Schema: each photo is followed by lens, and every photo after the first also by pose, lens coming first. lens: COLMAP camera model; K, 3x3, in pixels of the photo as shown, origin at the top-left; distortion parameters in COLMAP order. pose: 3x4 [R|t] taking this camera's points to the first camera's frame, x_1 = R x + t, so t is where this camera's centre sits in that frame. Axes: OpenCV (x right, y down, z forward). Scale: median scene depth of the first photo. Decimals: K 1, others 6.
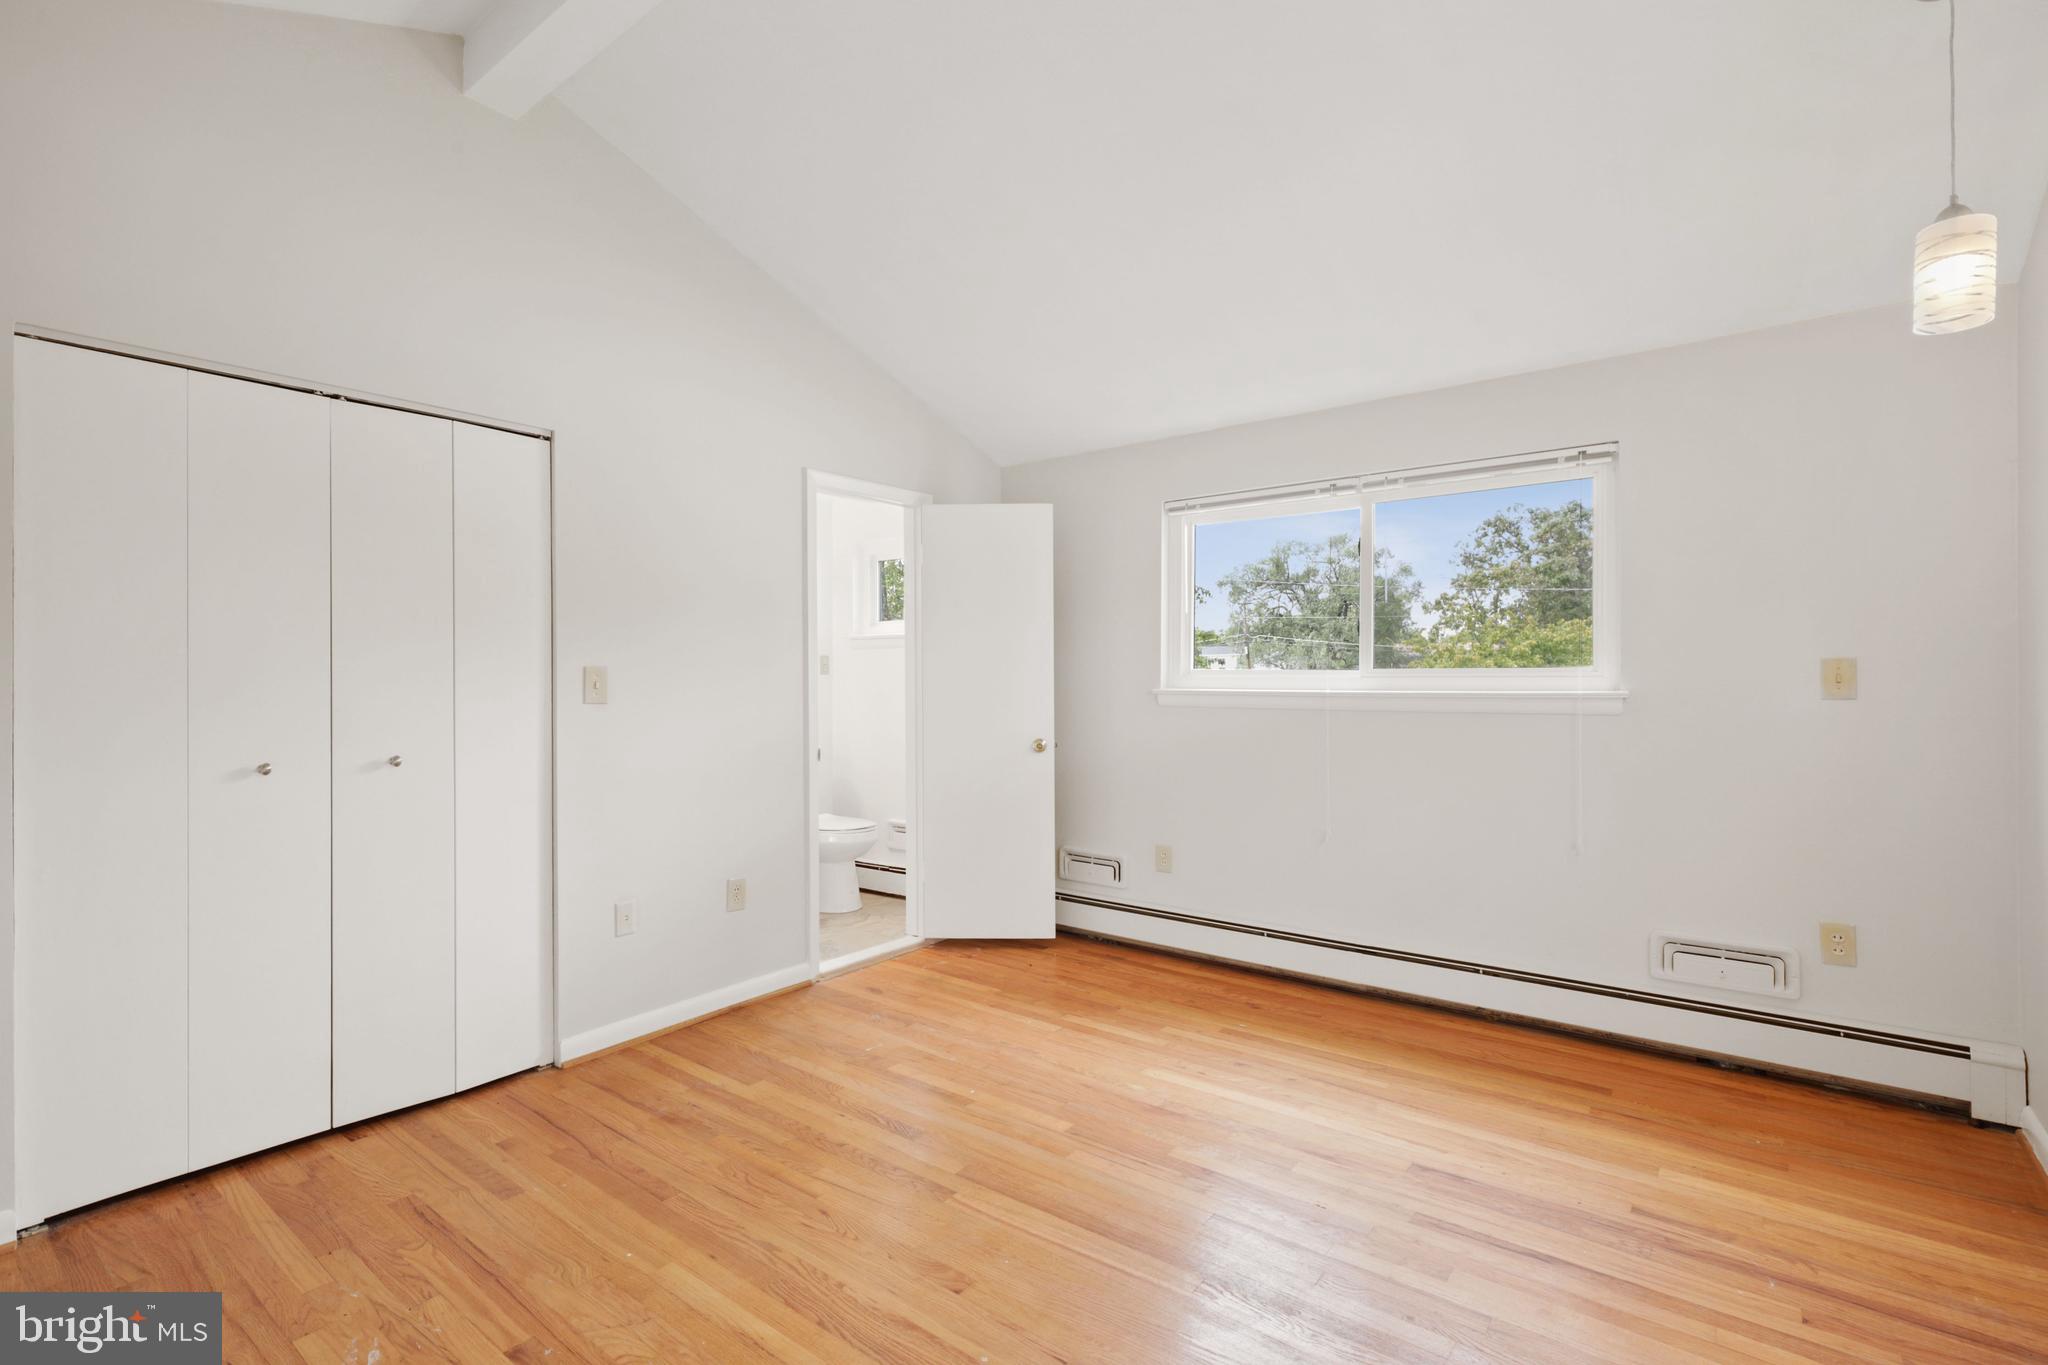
lens RADIAL K [[920.9, 0, 1021.6], [0, 920.9, 681.1], [0, 0, 1]] dist [0.009618, 0.000692]
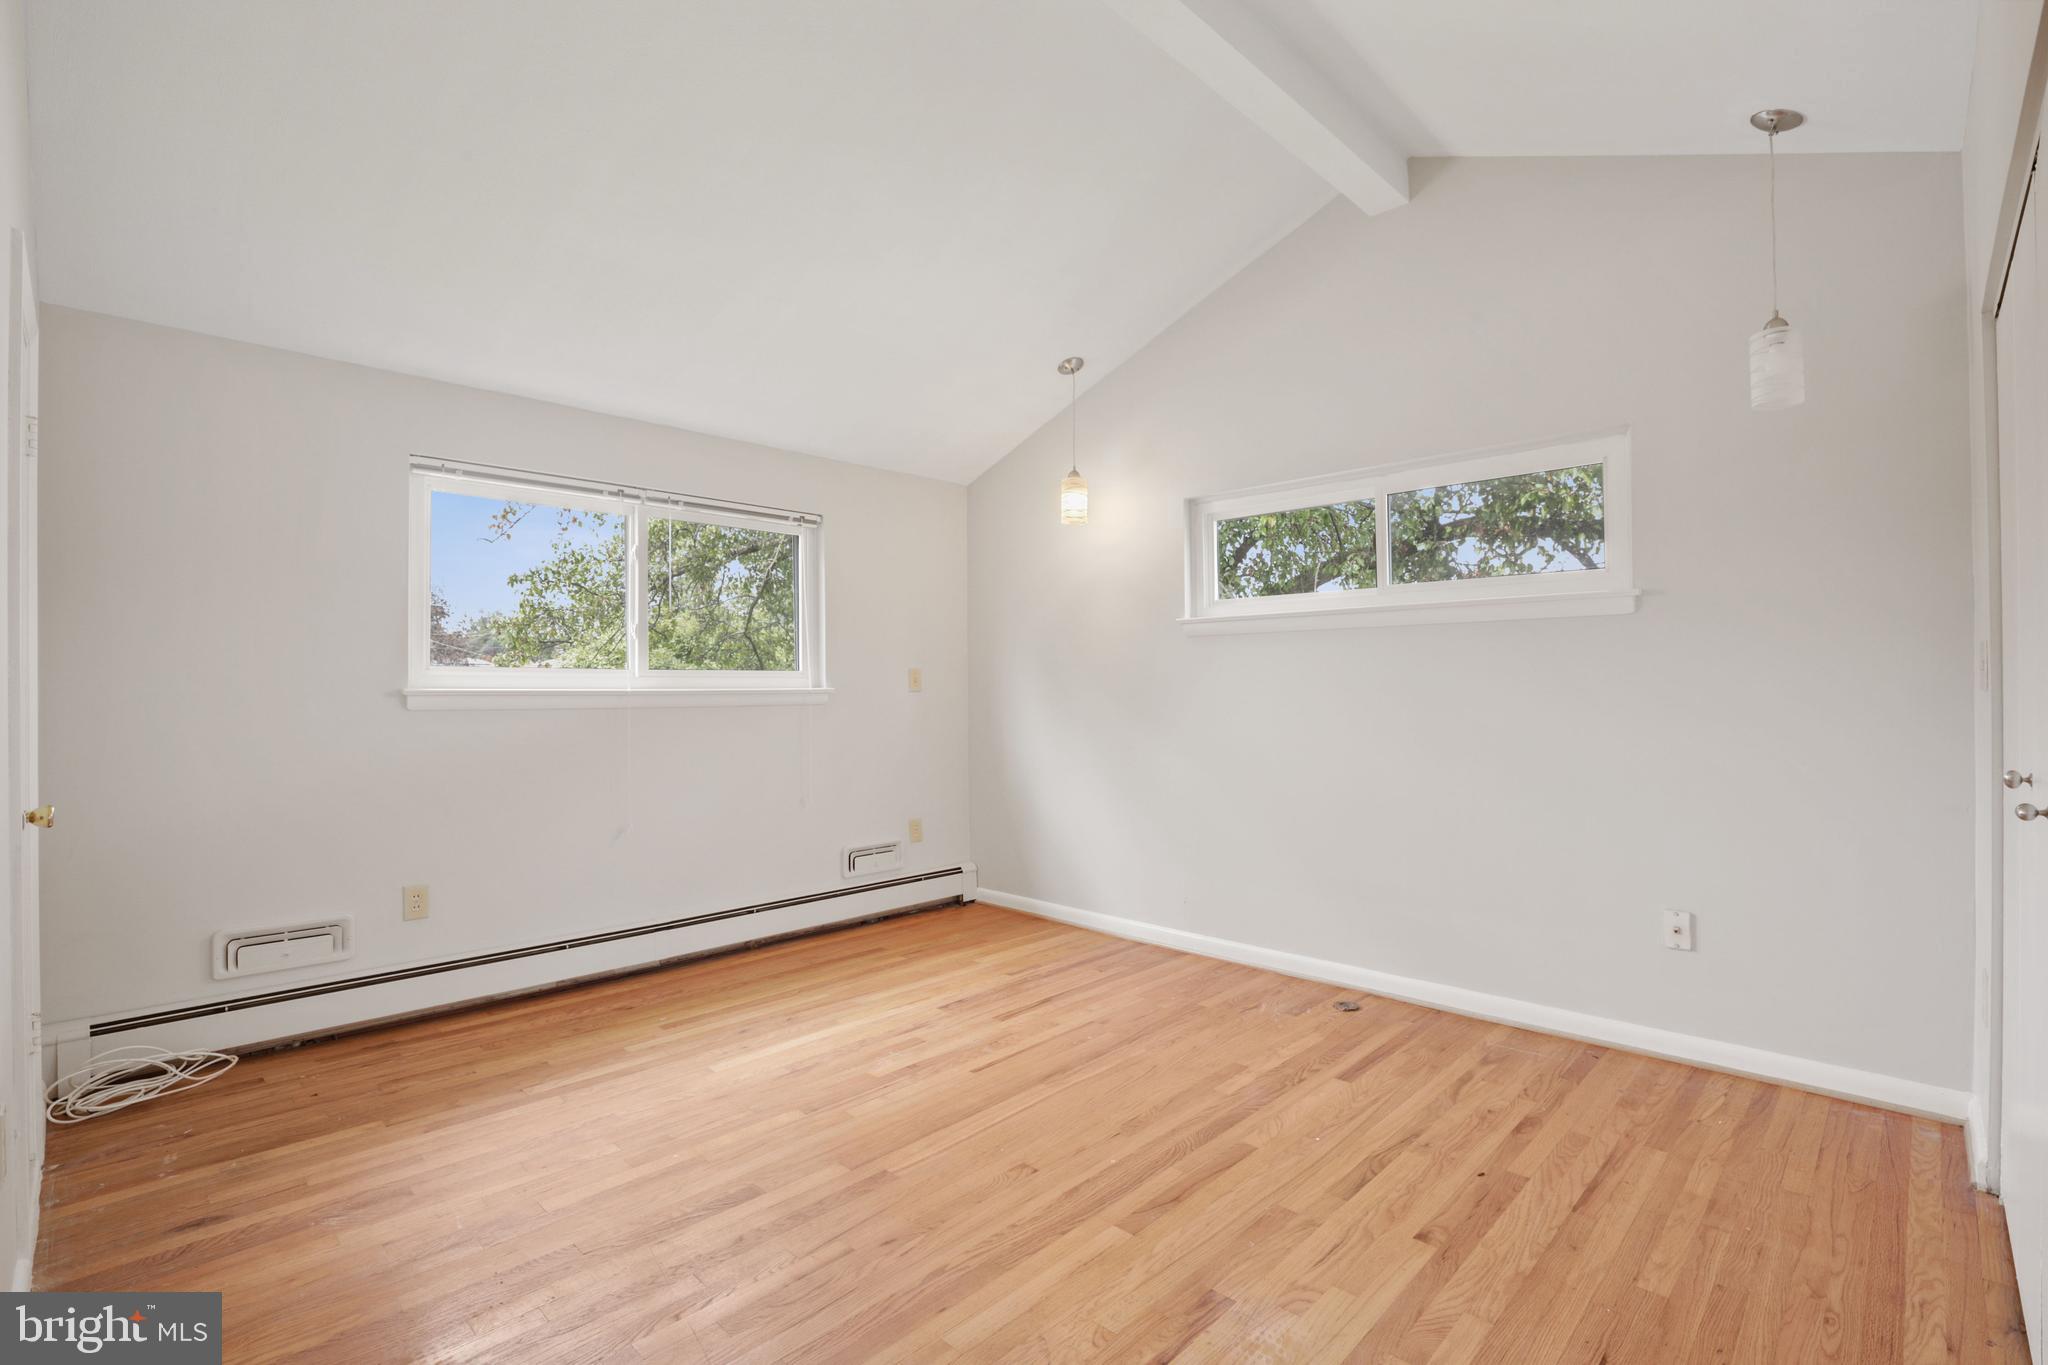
lens RADIAL K [[920.9, 0, 1024.0], [0, 920.9, 685.3], [0, 0, 1]] dist [0.009618, 0.000692]
pose [[0.139138, 0.004394, 0.990263, -0.753023], [-0.000179, 0.999990, -0.004412, 0.012283], [-0.990273, 0.000437, 0.139138, 0.493750]]
